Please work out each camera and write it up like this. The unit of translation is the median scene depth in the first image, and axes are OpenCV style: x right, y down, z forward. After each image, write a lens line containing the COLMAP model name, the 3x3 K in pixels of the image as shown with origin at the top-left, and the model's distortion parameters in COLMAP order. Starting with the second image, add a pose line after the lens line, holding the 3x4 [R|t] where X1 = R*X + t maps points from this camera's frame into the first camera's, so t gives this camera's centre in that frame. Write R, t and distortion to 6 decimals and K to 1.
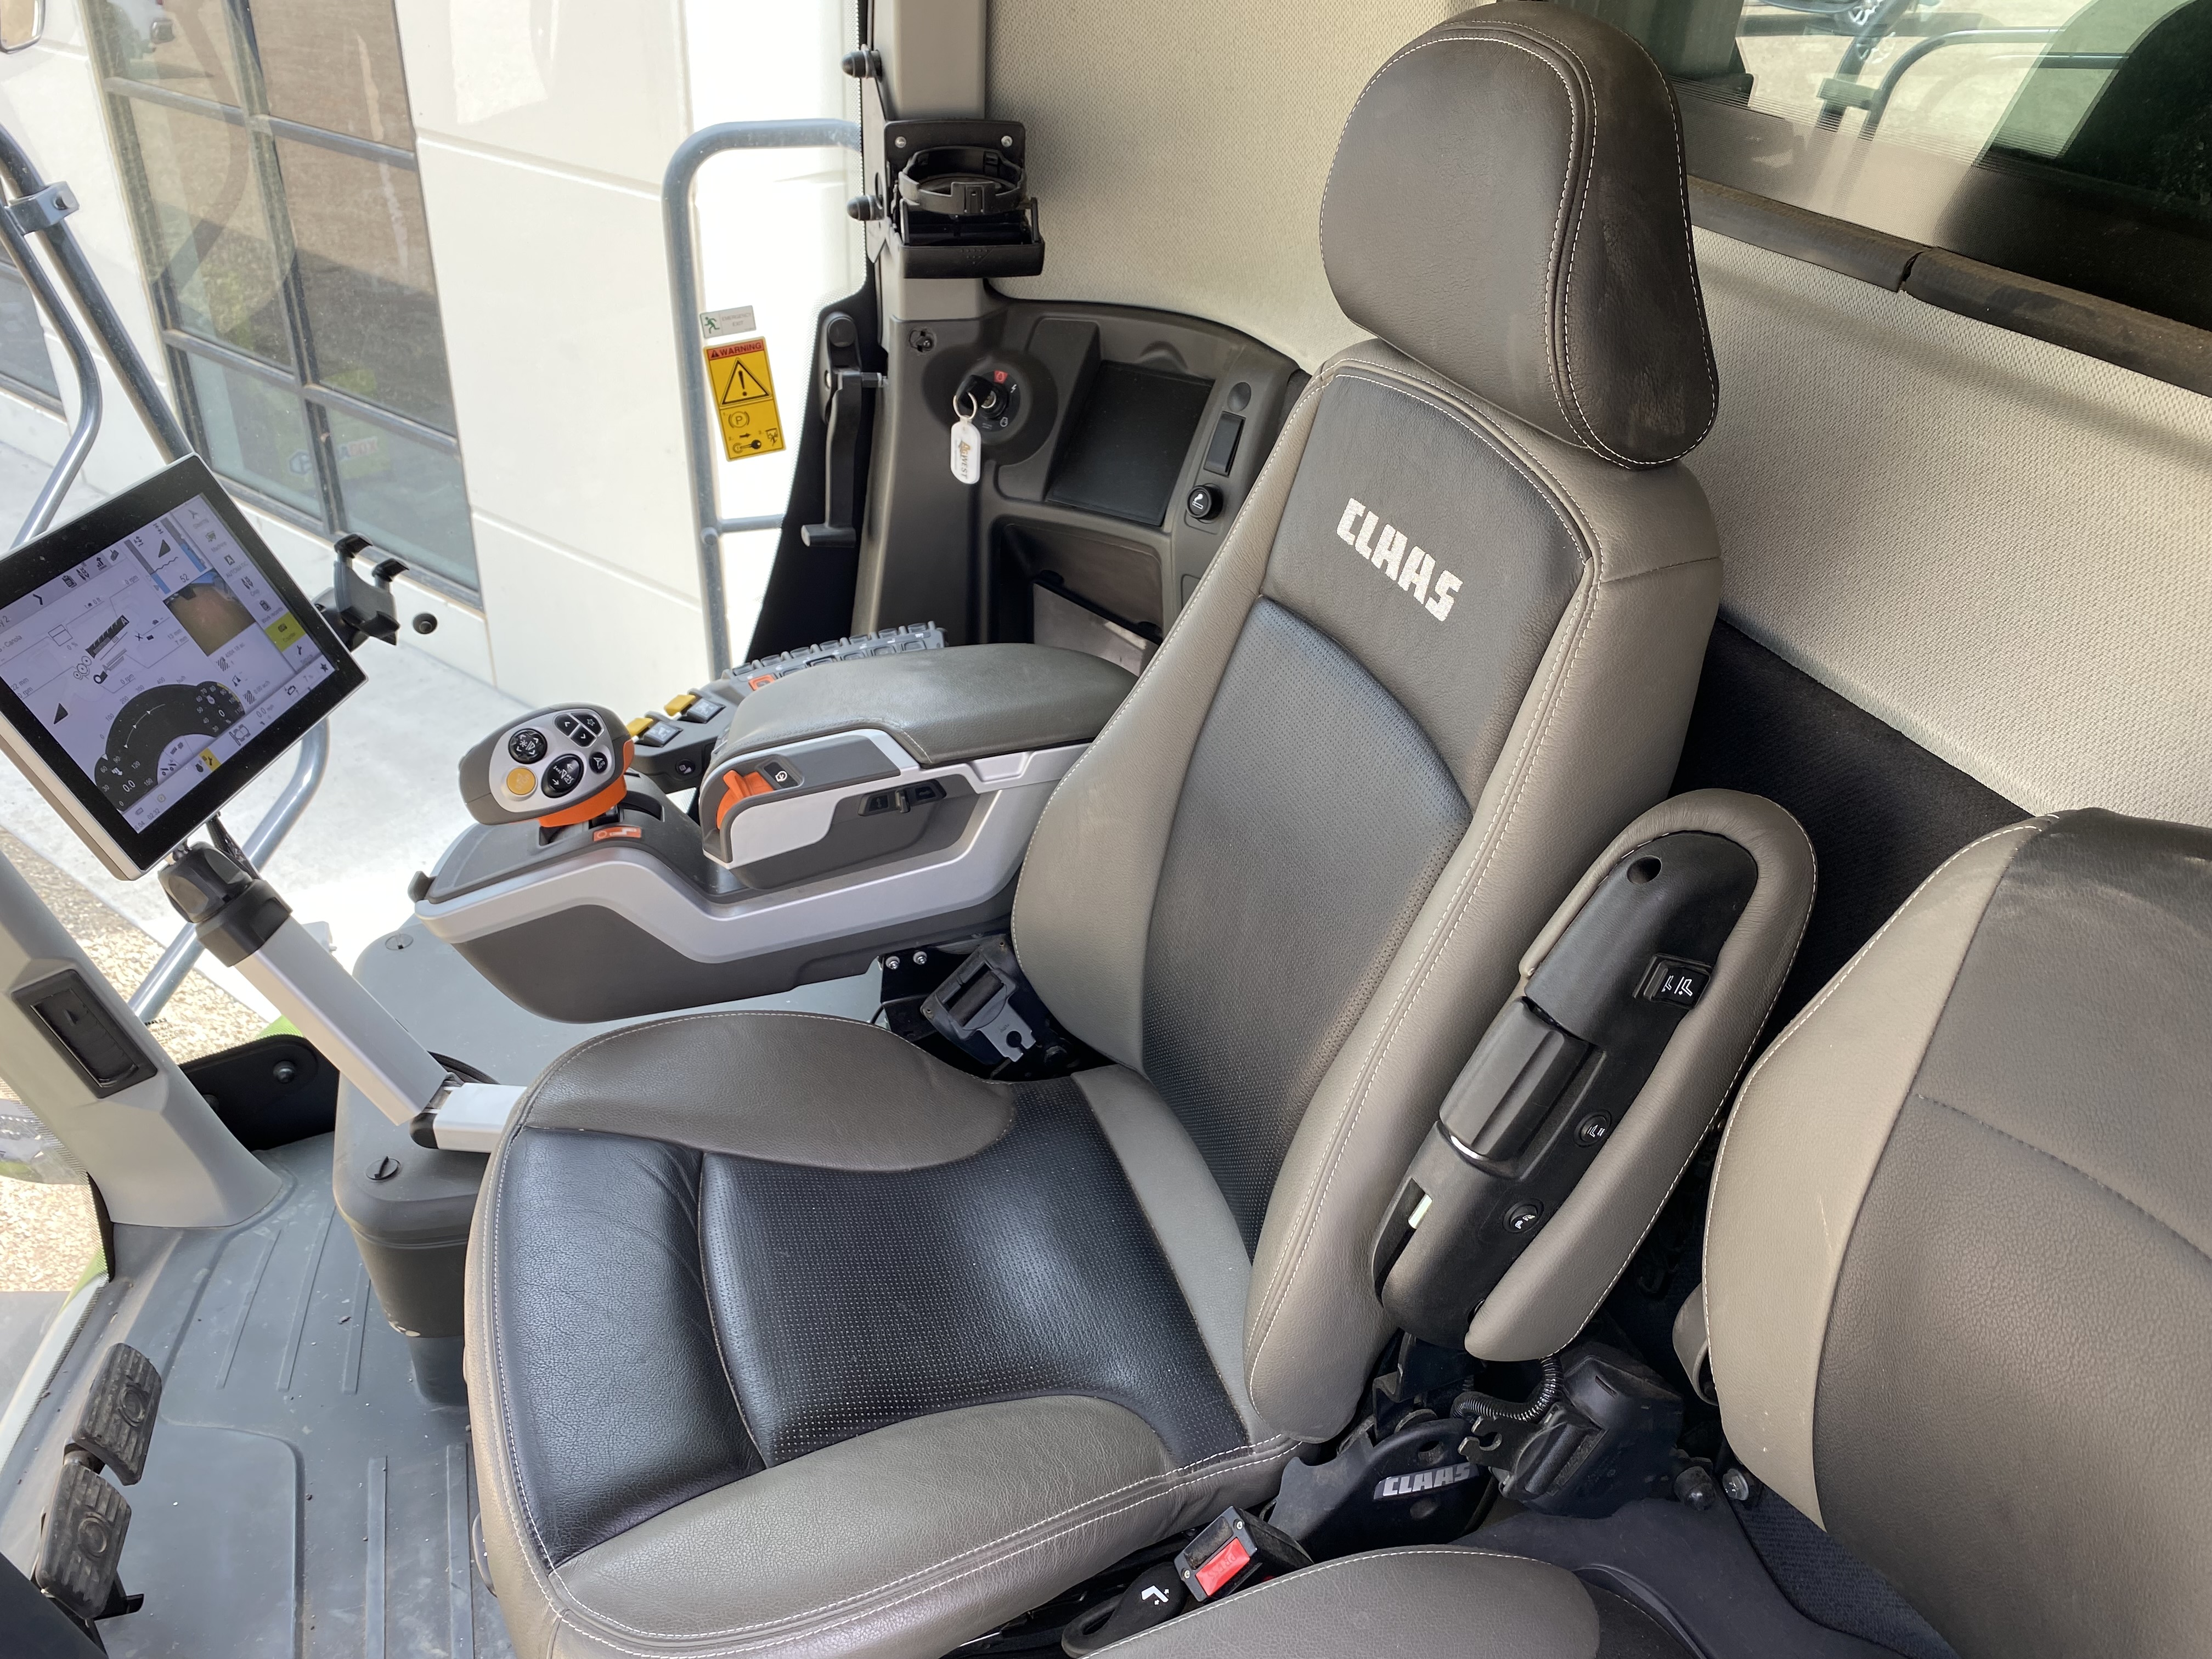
lens RADIAL K [[1685.8, 0, 1098.7], [0, 1685.8, 809.6], [0, 0, 1]] dist [0.081926, -0.115321]
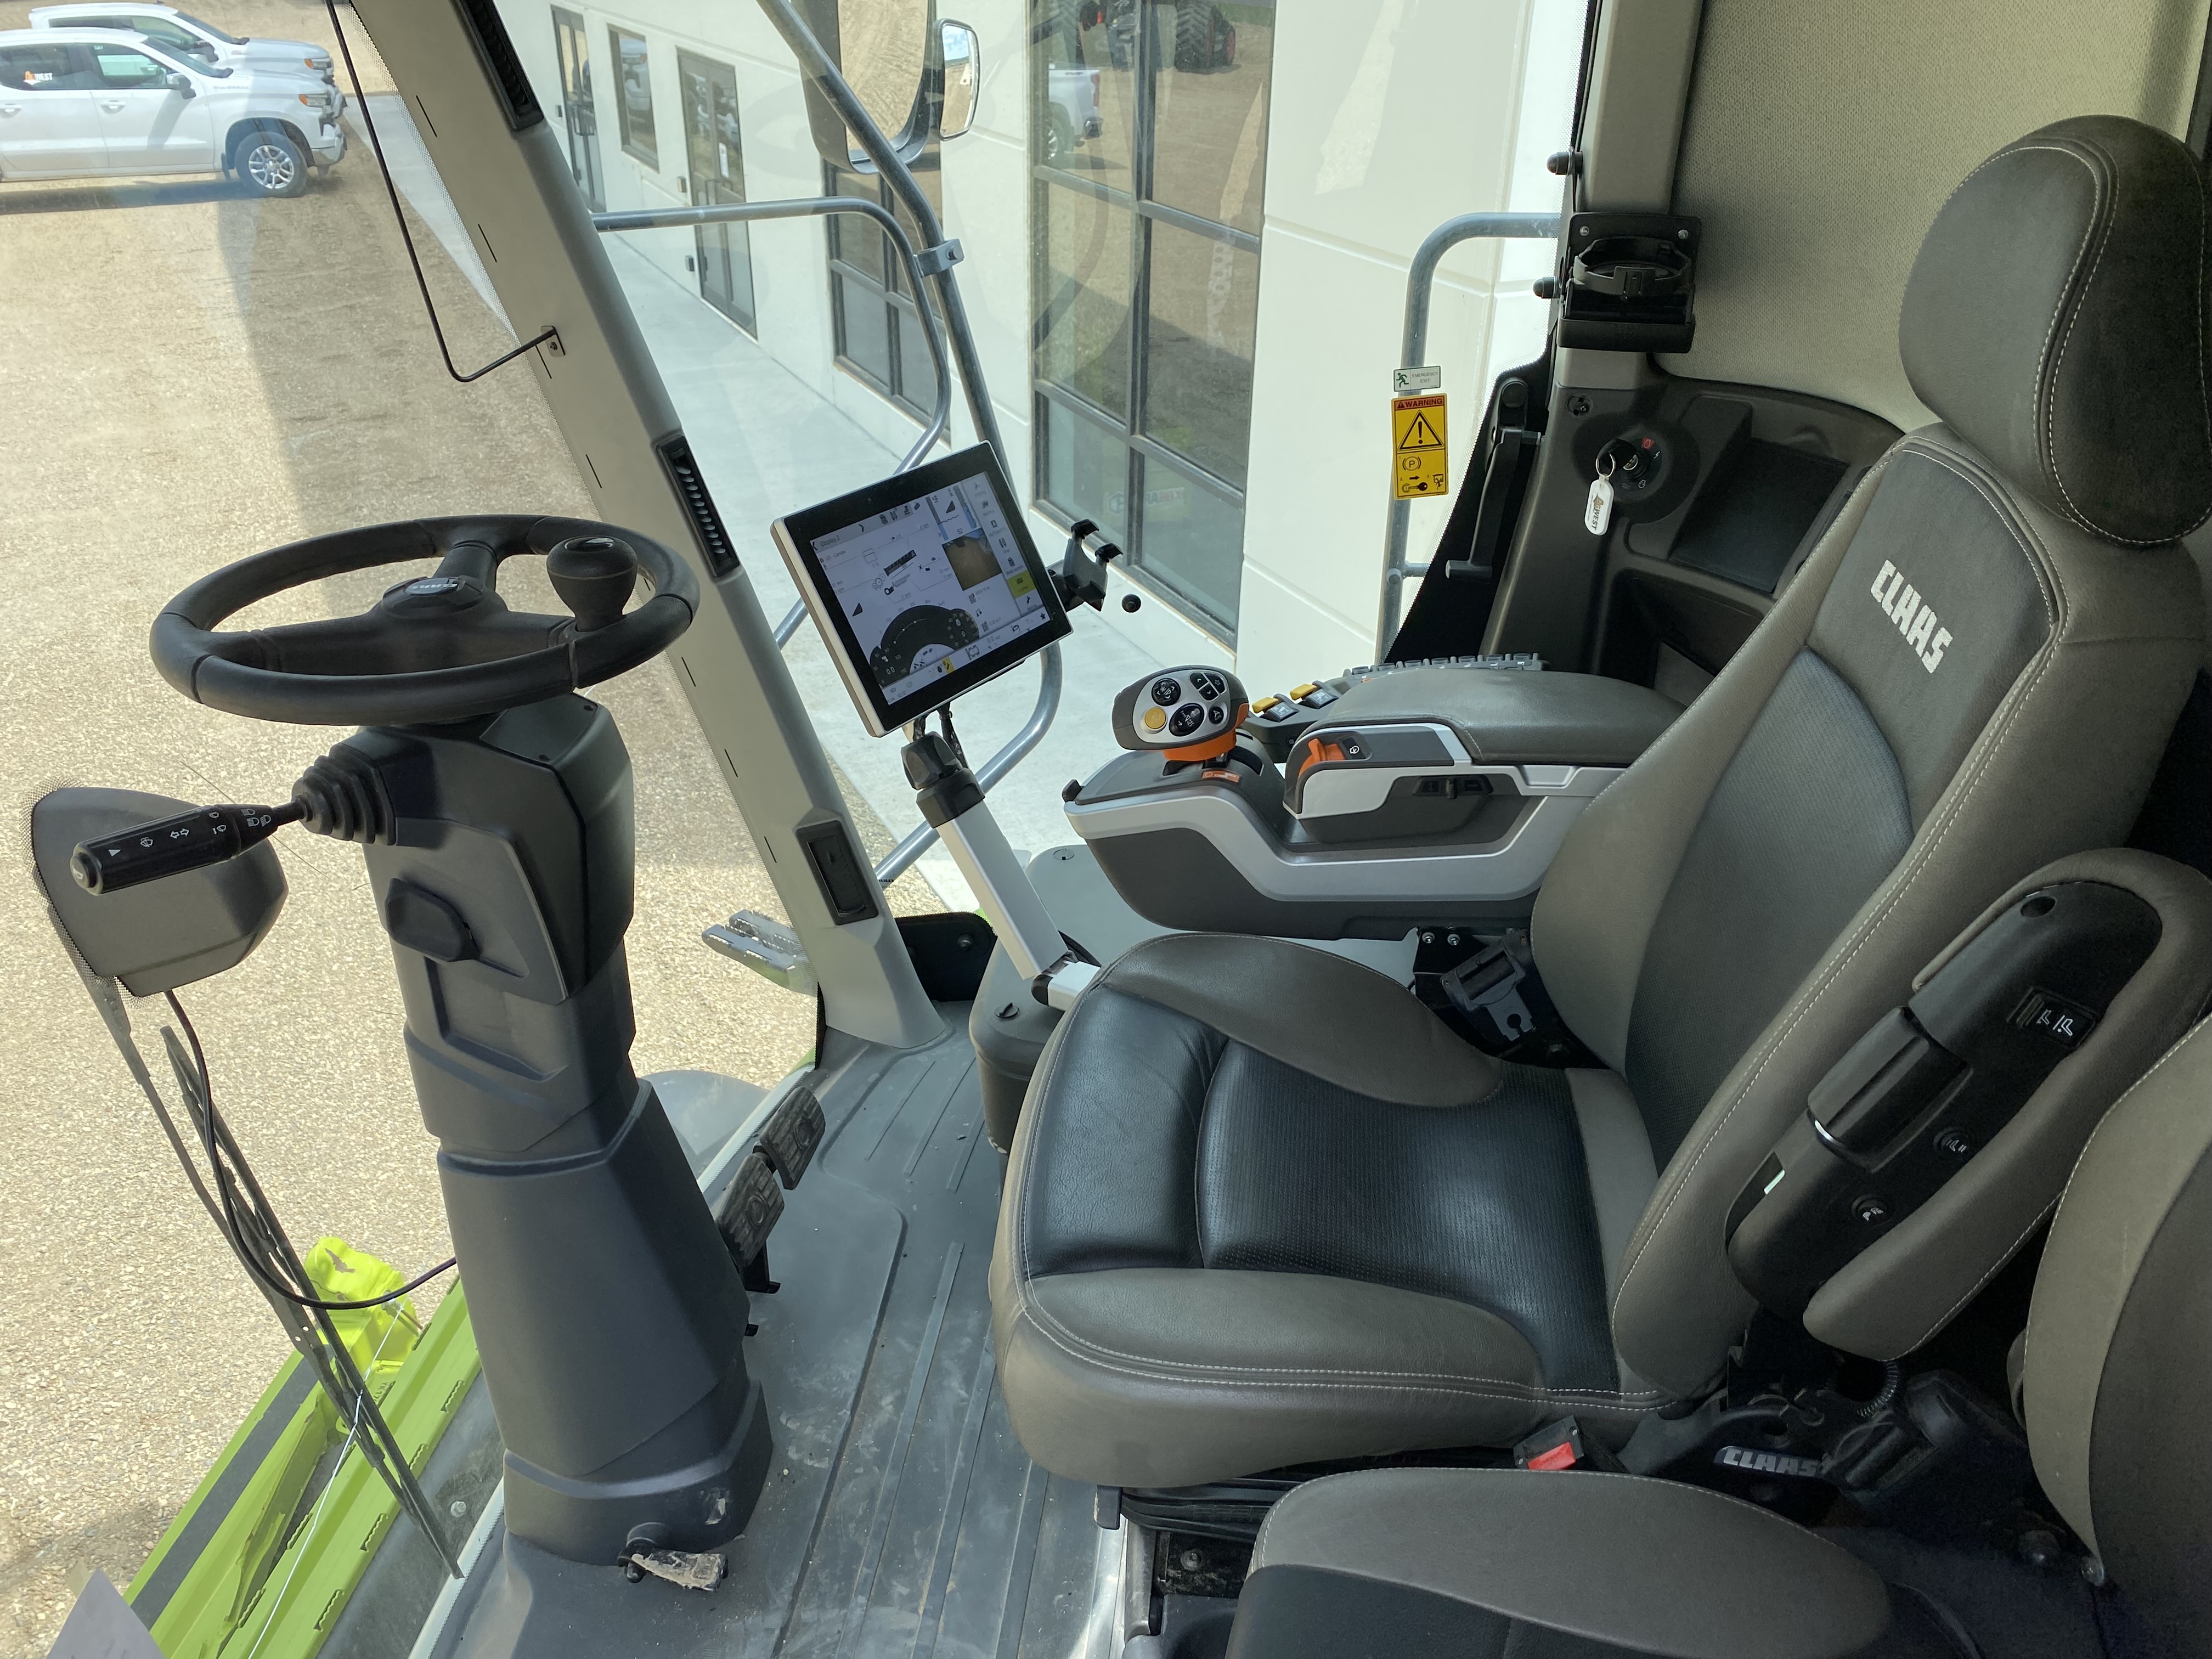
lens RADIAL K [[1685.8, 0, 1098.7], [0, 1685.8, 809.6], [0, 0, 1]] dist [0.081926, -0.115321]
pose [[0.895407, 0.180649, -0.406954, 0.129136], [-0.200899, 0.979586, -0.007189, 0.060686], [0.397348, 0.088194, 0.913420, -0.134415]]
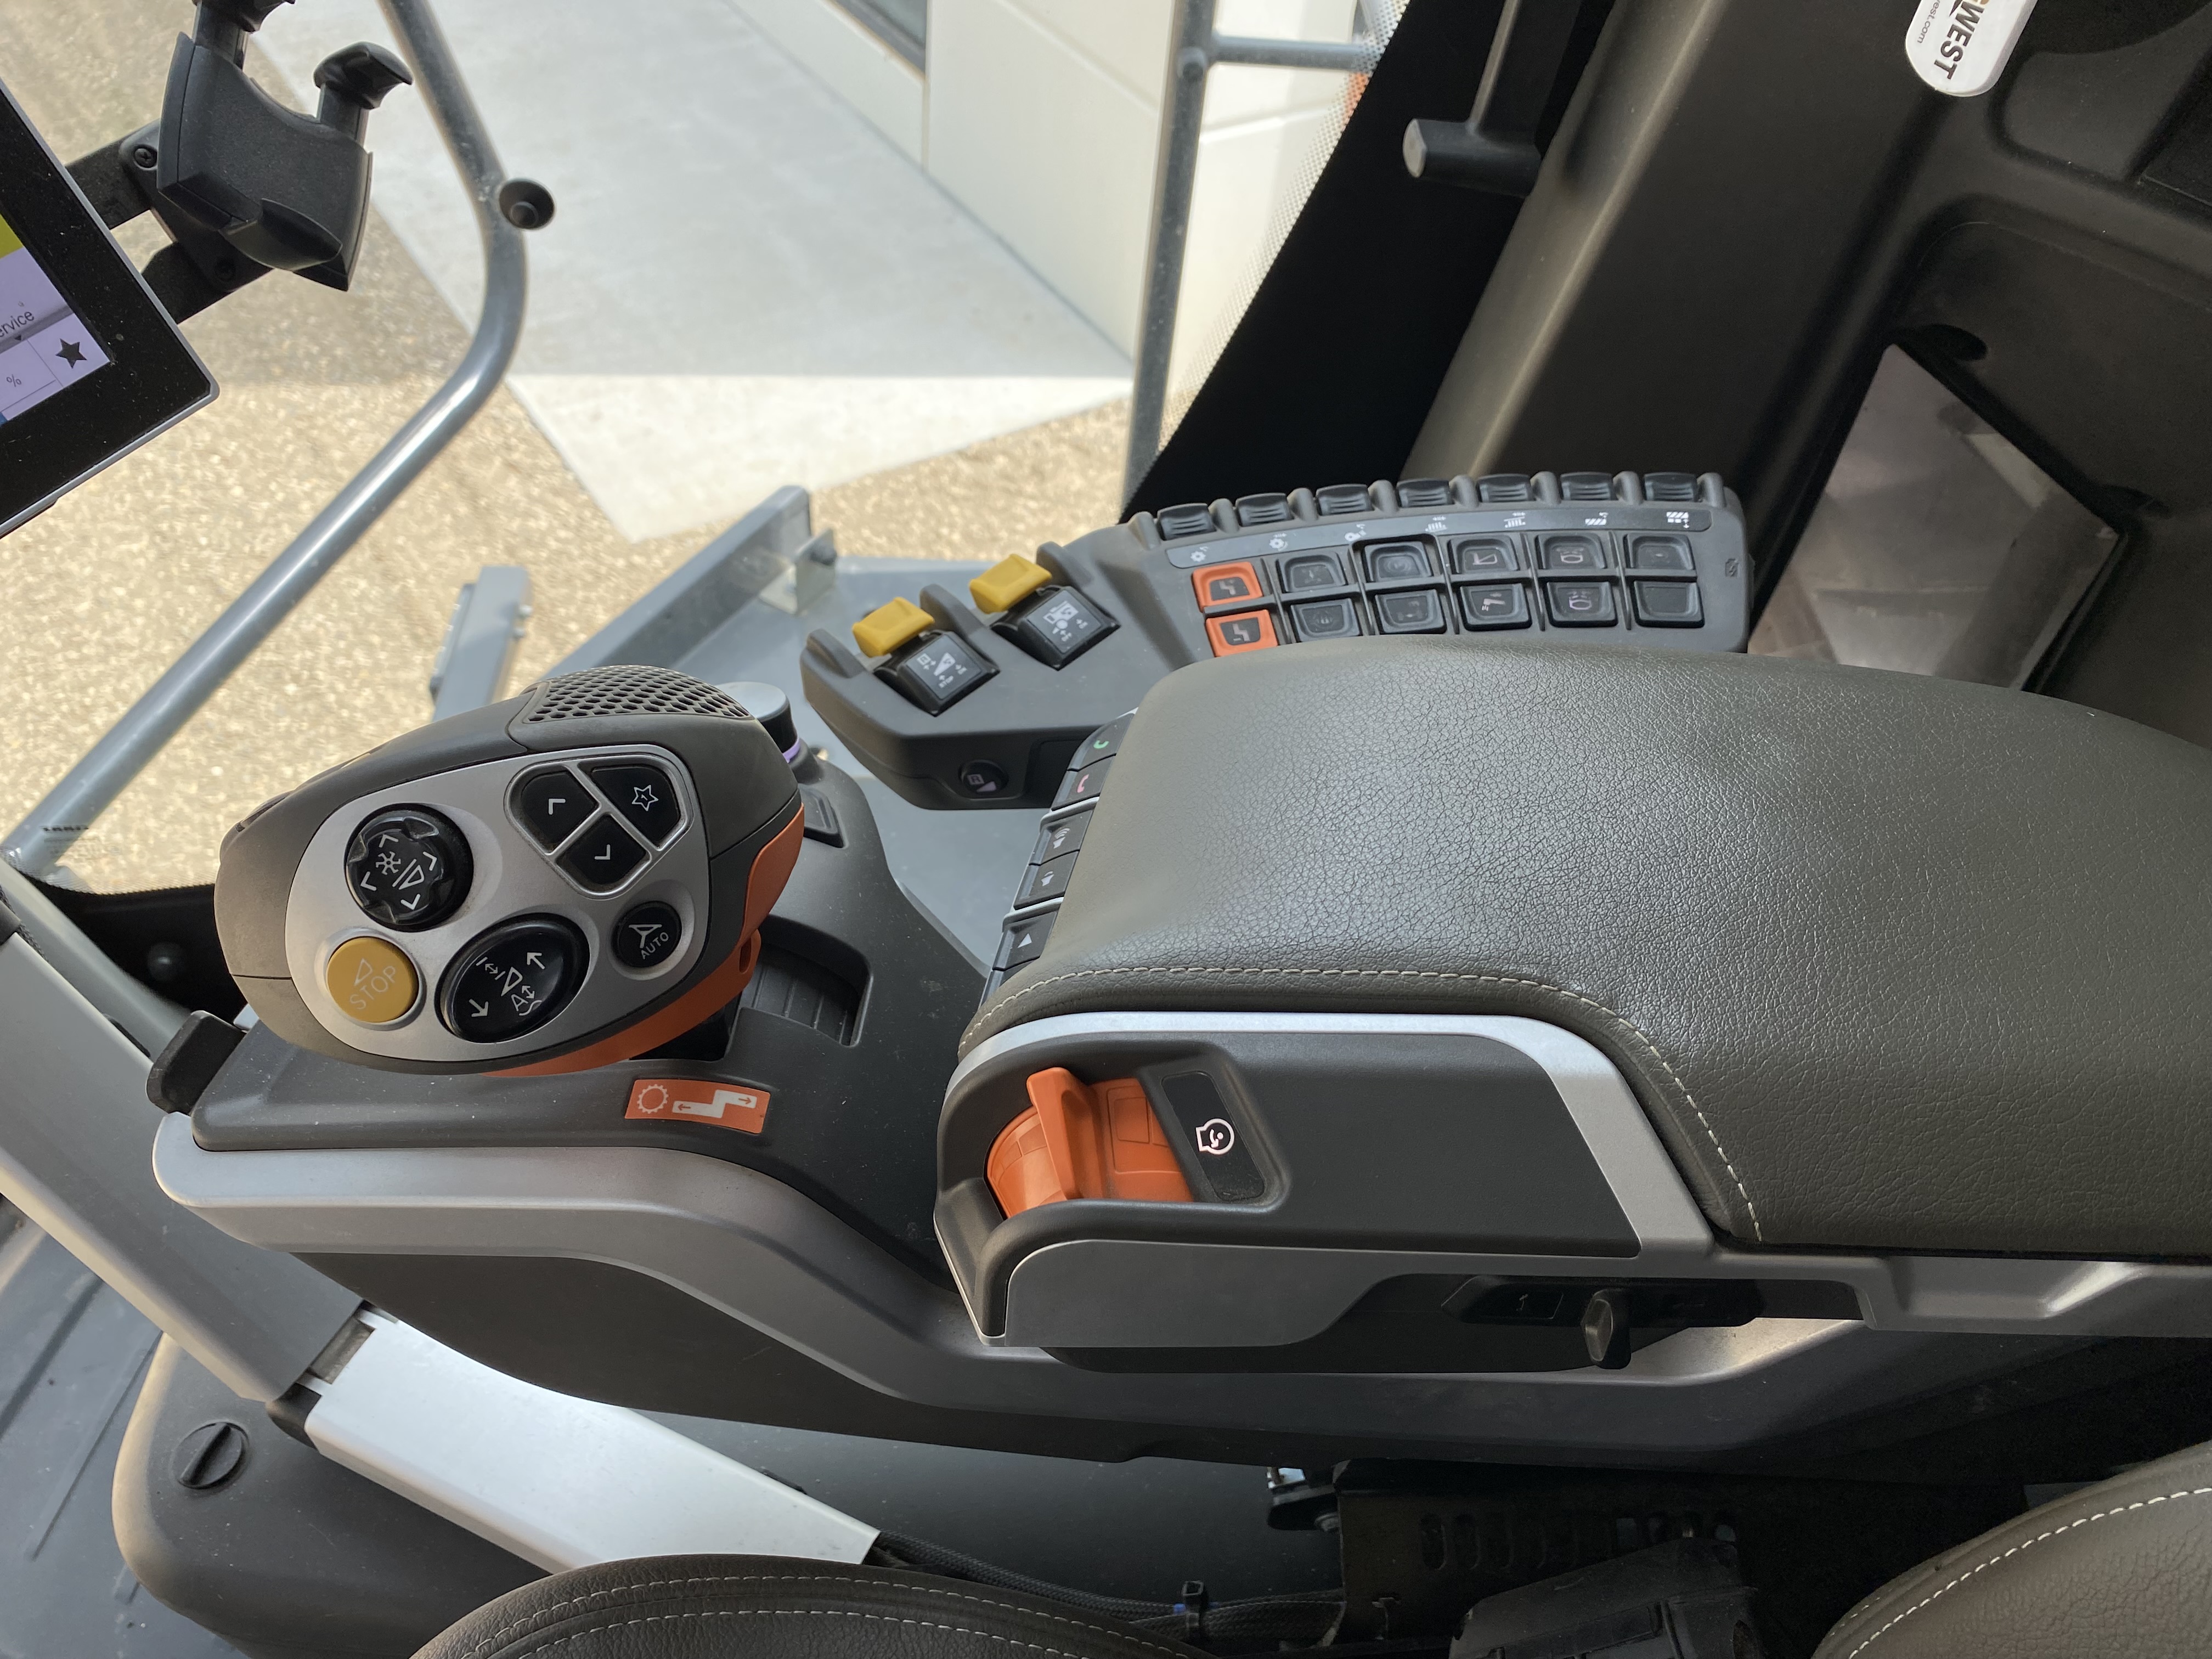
lens RADIAL K [[1708.5, 0, 1114.3], [0, 1708.5, 833.9], [0, 0, 1]] dist [0.079797, -0.140158]
pose [[0.951756, 0.254998, -0.170694, -0.158481], [-0.200545, 0.937930, 0.282965, -0.135889], [0.232255, -0.235082, 0.943819, 0.688272]]
